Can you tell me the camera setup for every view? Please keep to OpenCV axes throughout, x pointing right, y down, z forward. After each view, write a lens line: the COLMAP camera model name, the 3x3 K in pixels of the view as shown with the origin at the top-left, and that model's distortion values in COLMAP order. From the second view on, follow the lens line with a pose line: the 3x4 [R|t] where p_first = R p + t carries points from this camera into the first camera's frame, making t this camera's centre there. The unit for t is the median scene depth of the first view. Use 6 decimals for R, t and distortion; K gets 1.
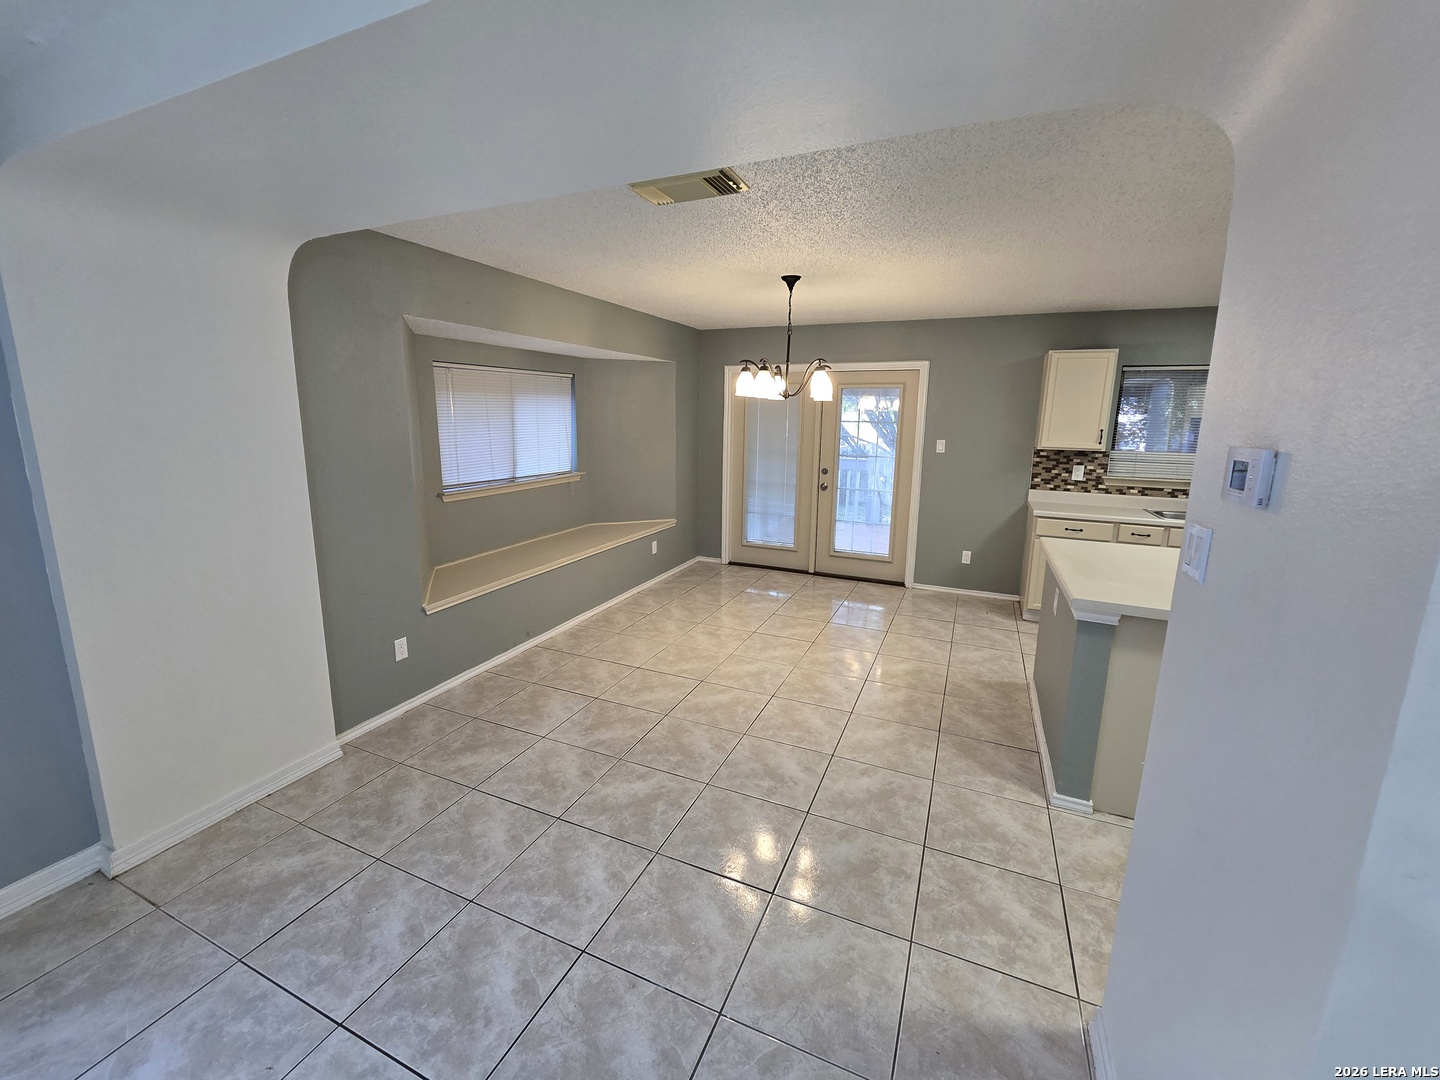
lens RADIAL K [[592.3, 0, 714.7], [0, 592.3, 521.2], [0, 0, 1]] dist [0.000270, -0.002916]
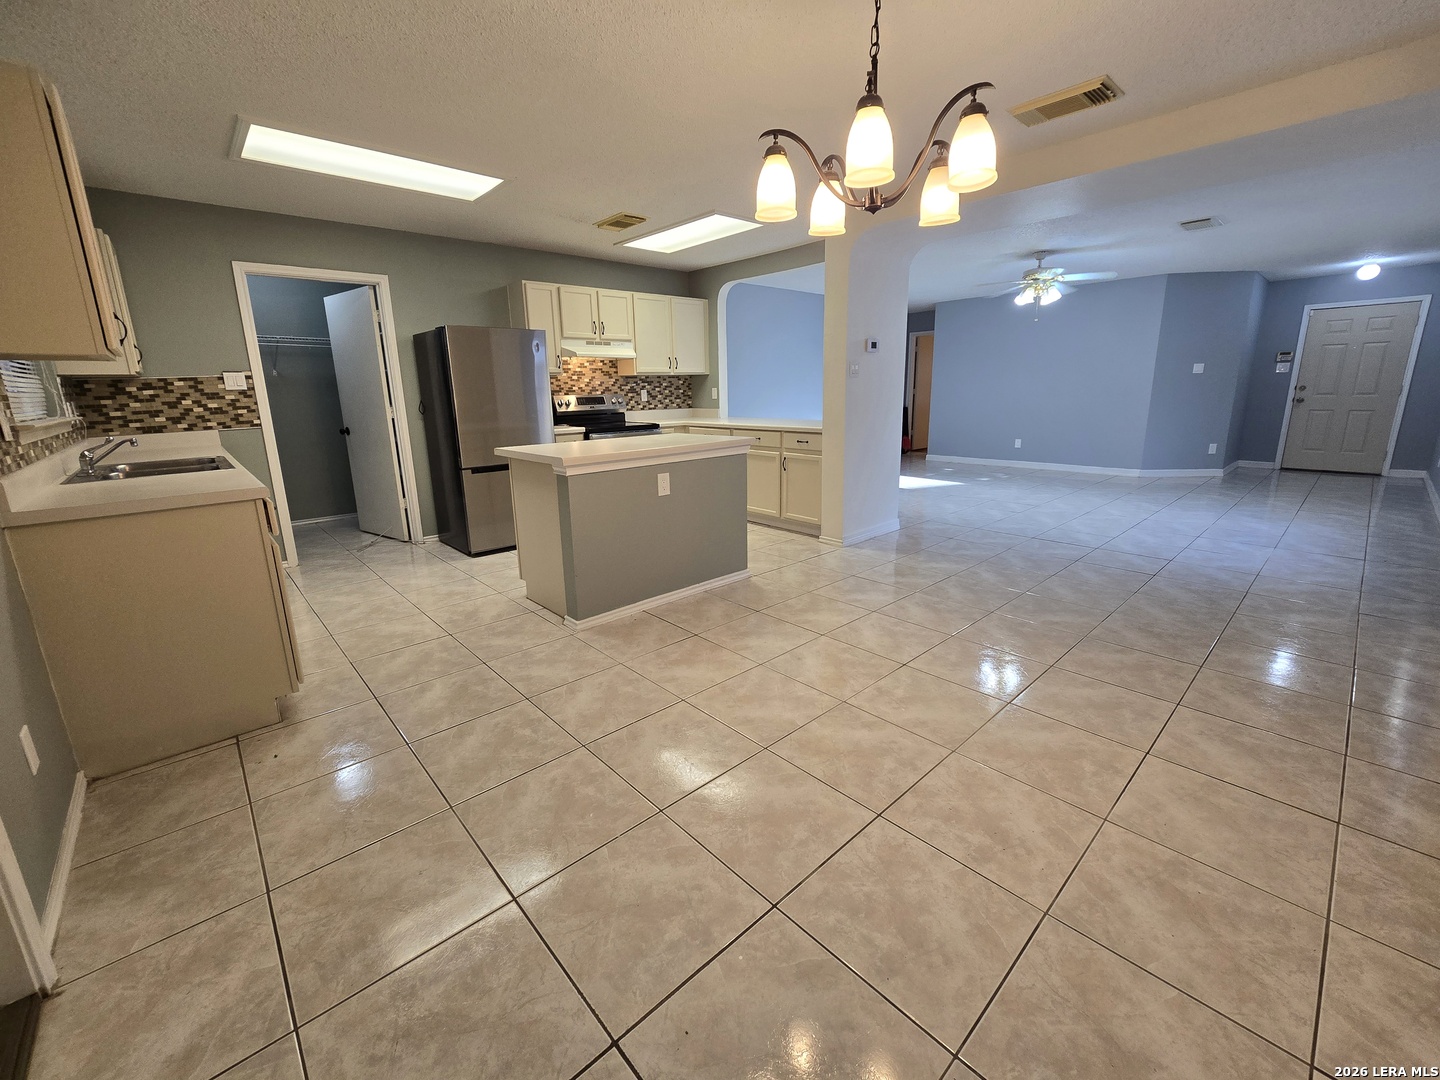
lens RADIAL K [[592.3, 0, 717.1], [0, 592.3, 521.8], [0, 0, 1]] dist [0.000270, -0.002916]
pose [[-0.916522, -0.085229, 0.390799, 0.025738], [0.078121, 0.920076, 0.383871, -0.136040], [-0.392282, 0.382356, -0.836612, 1.188265]]
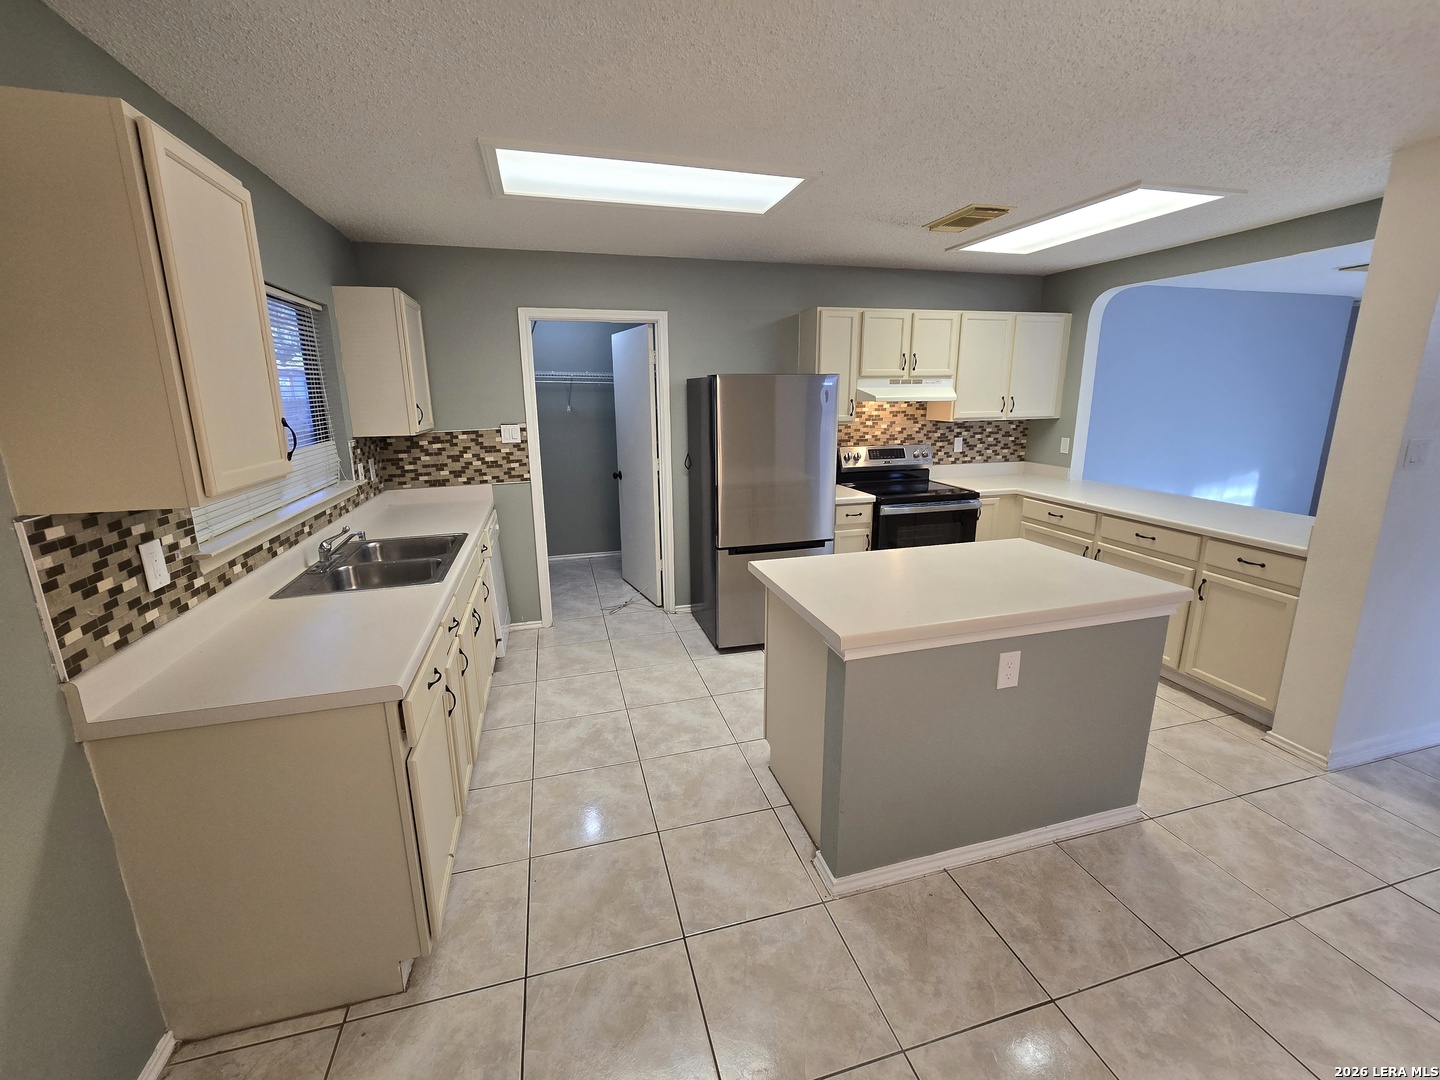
lens RADIAL K [[592.3, 0, 714.4], [0, 592.3, 522.3], [0, 0, 1]] dist [0.000270, -0.002916]
pose [[-0.636365, -0.177041, 0.750797, 0.200732], [0.136974, 0.931905, 0.335844, -0.169761], [-0.759130, 0.316559, -0.568781, 0.964461]]
